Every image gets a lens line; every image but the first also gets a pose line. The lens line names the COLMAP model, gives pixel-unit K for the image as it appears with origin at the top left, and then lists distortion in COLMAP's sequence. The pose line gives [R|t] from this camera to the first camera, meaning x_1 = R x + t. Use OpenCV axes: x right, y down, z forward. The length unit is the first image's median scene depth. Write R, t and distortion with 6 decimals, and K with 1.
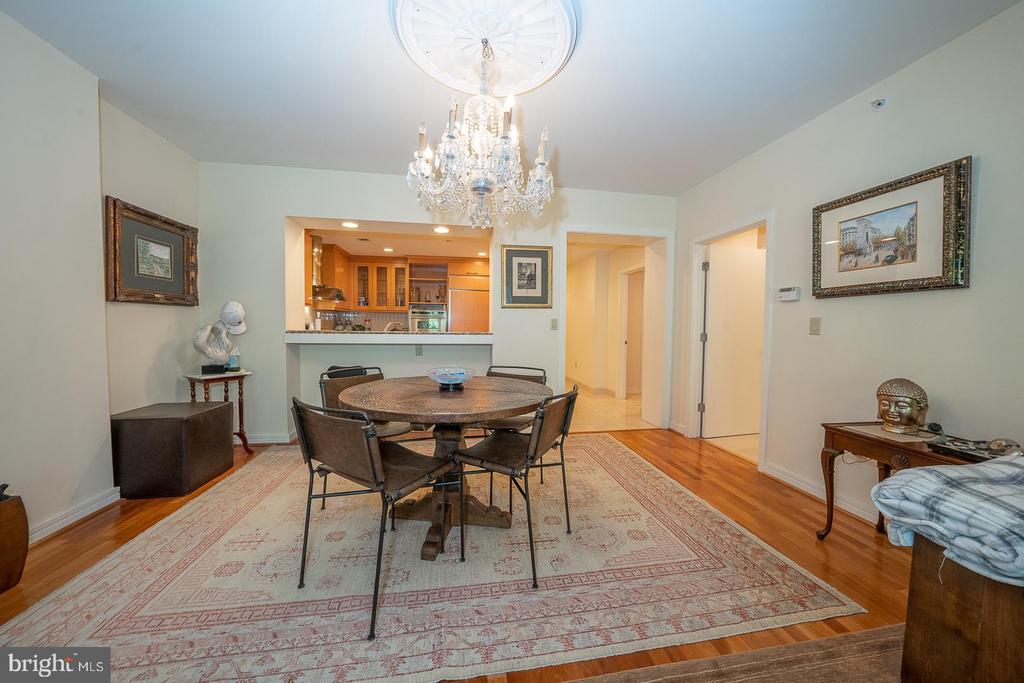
lens RADIAL K [[355.8, 0, 512.3], [0, 355.8, 333.4], [0, 0, 1]] dist [-0.019157, 0.000841]
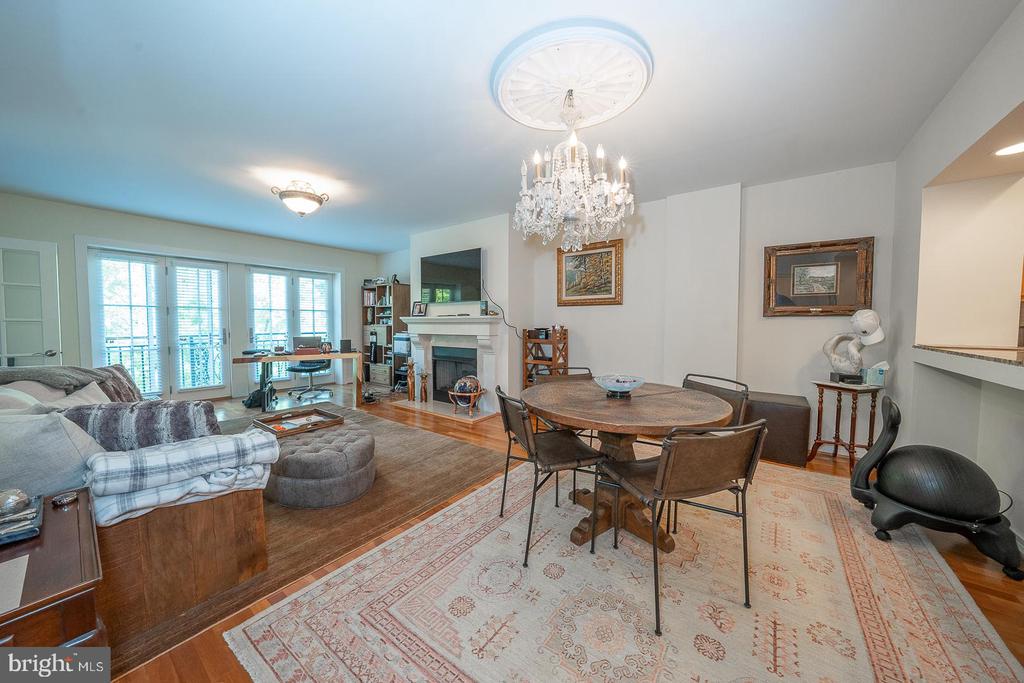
lens RADIAL K [[355.8, 0, 516.3], [0, 355.8, 340.1], [0, 0, 1]] dist [-0.019157, 0.000841]
pose [[-0.720554, 0.021791, -0.693056, 0.730675], [-0.026960, 0.997870, 0.059404, -0.058373], [0.692874, 0.061488, -0.718432, 1.480623]]
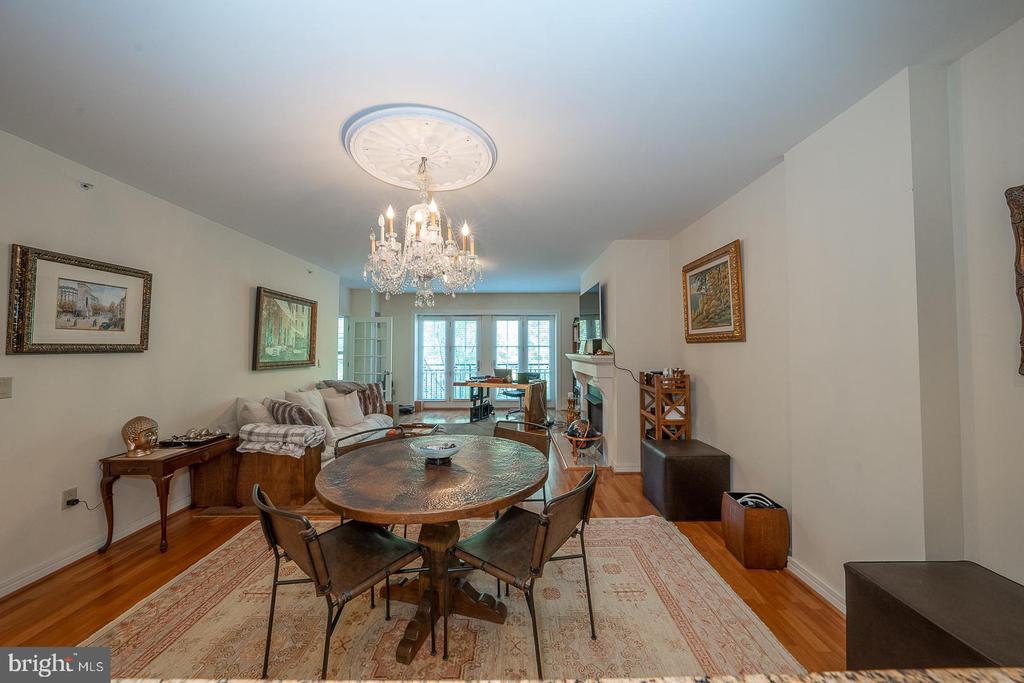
lens RADIAL K [[355.8, 0, 510.1], [0, 355.8, 341.6], [0, 0, 1]] dist [-0.019157, 0.000841]
pose [[-0.985499, -0.005583, 0.169591, -0.493465], [-0.004583, 0.999970, 0.006288, -0.159438], [-0.169621, 0.005420, -0.985494, 1.827841]]
